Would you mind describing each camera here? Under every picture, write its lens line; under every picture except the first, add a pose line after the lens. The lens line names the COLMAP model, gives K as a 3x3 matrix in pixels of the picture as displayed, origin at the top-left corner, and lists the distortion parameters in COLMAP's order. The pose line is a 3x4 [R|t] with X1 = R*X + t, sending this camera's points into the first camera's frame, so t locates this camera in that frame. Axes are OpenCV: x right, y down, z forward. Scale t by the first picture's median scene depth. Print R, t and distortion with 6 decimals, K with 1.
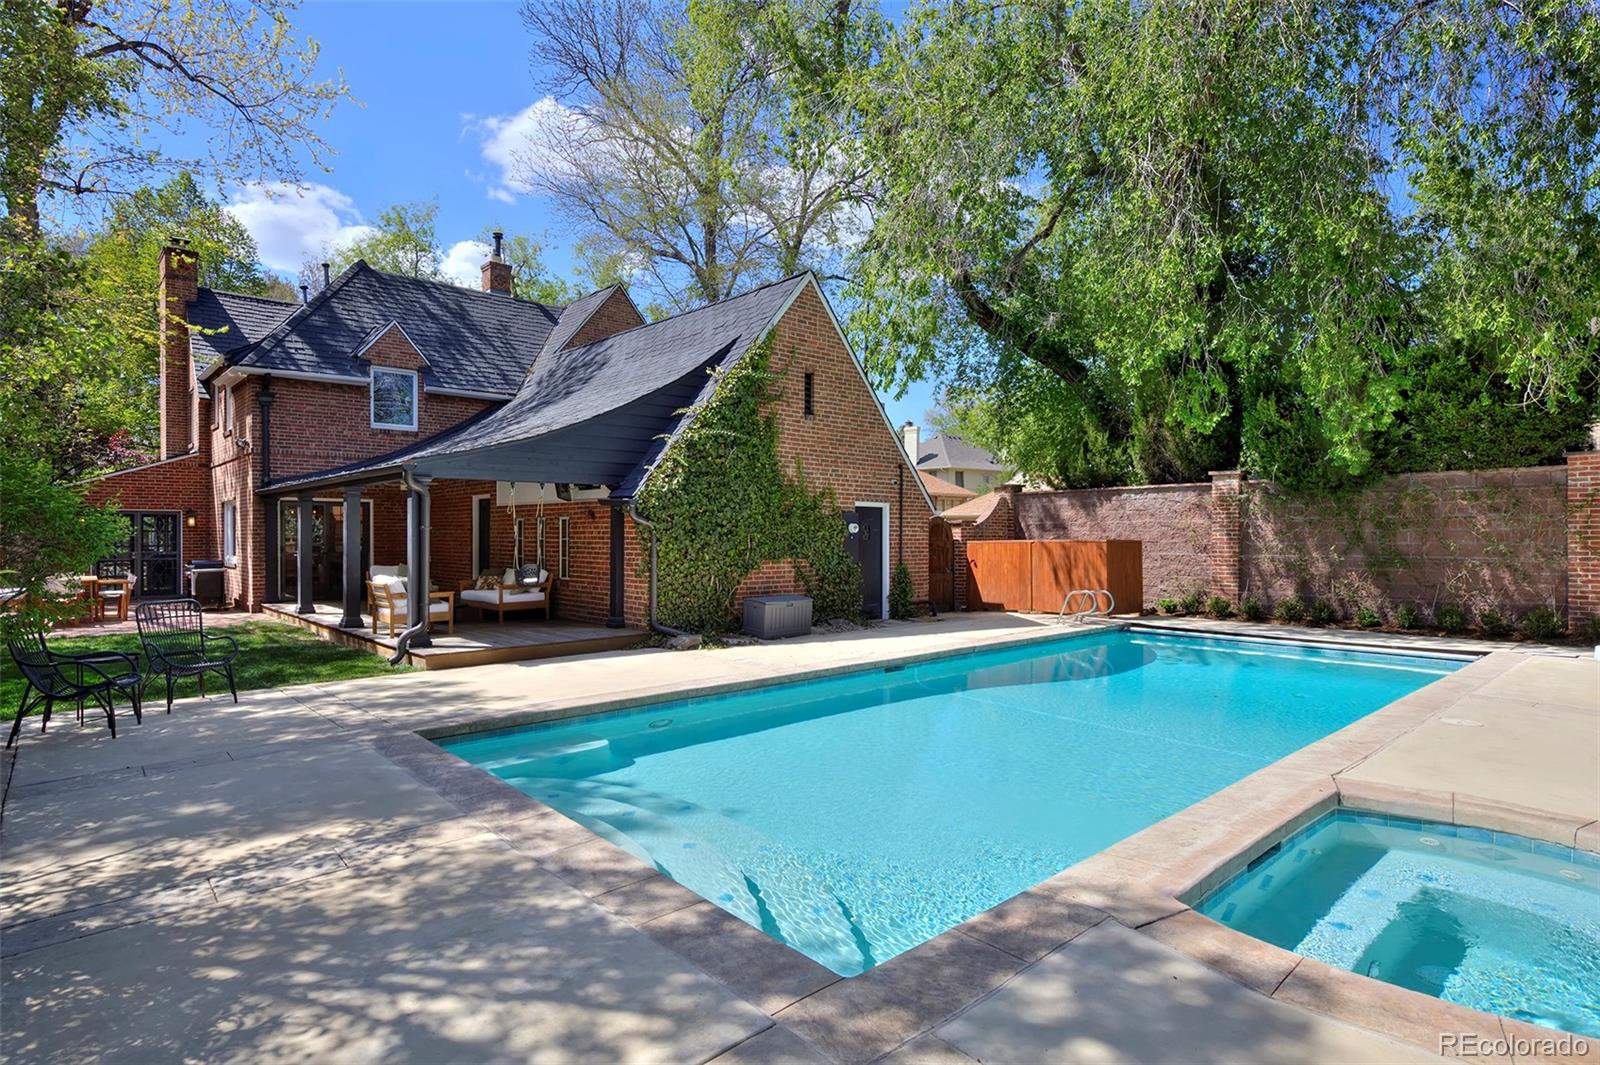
lens RADIAL K [[838.3, 0, 798.2], [0, 838.3, 534.9], [0, 0, 1]] dist [0.007927, -0.001022]
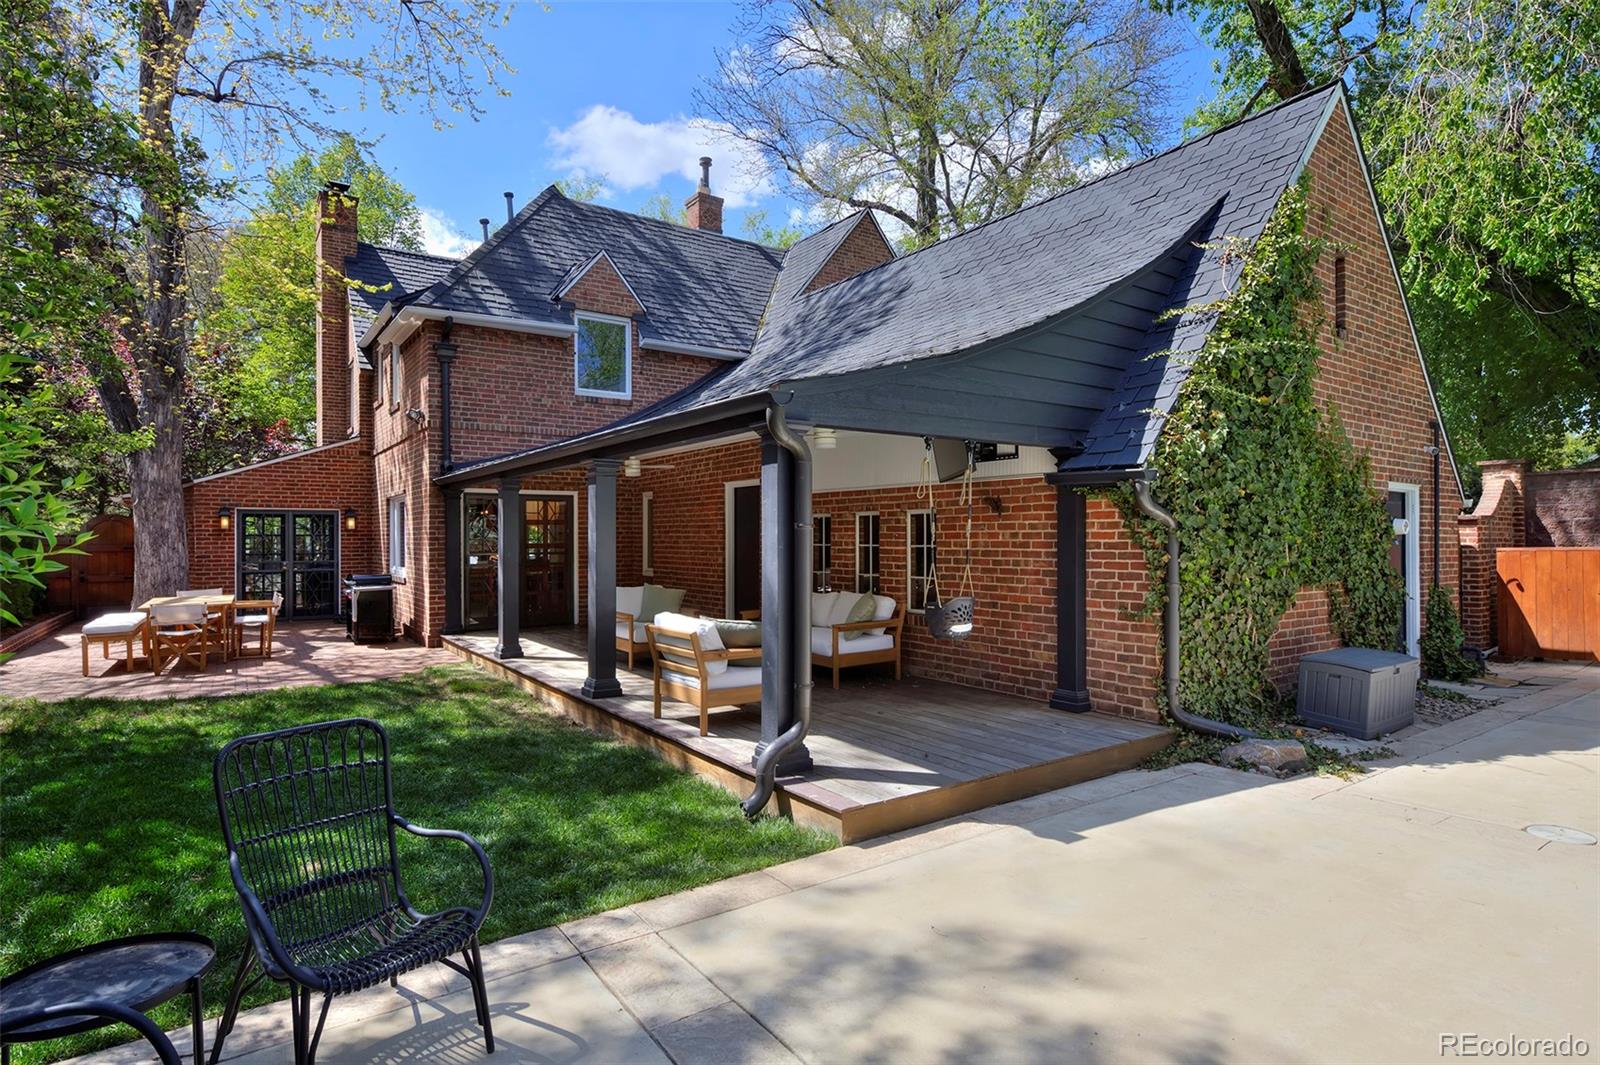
lens RADIAL K [[838.3, 0, 802.7], [0, 838.3, 536.1], [0, 0, 1]] dist [0.007927, -0.001022]
pose [[0.991779, -0.002184, -0.127943, -0.225948], [0.001784, 0.999993, -0.003245, -0.000431], [0.127950, 0.002990, 0.991776, 0.307775]]
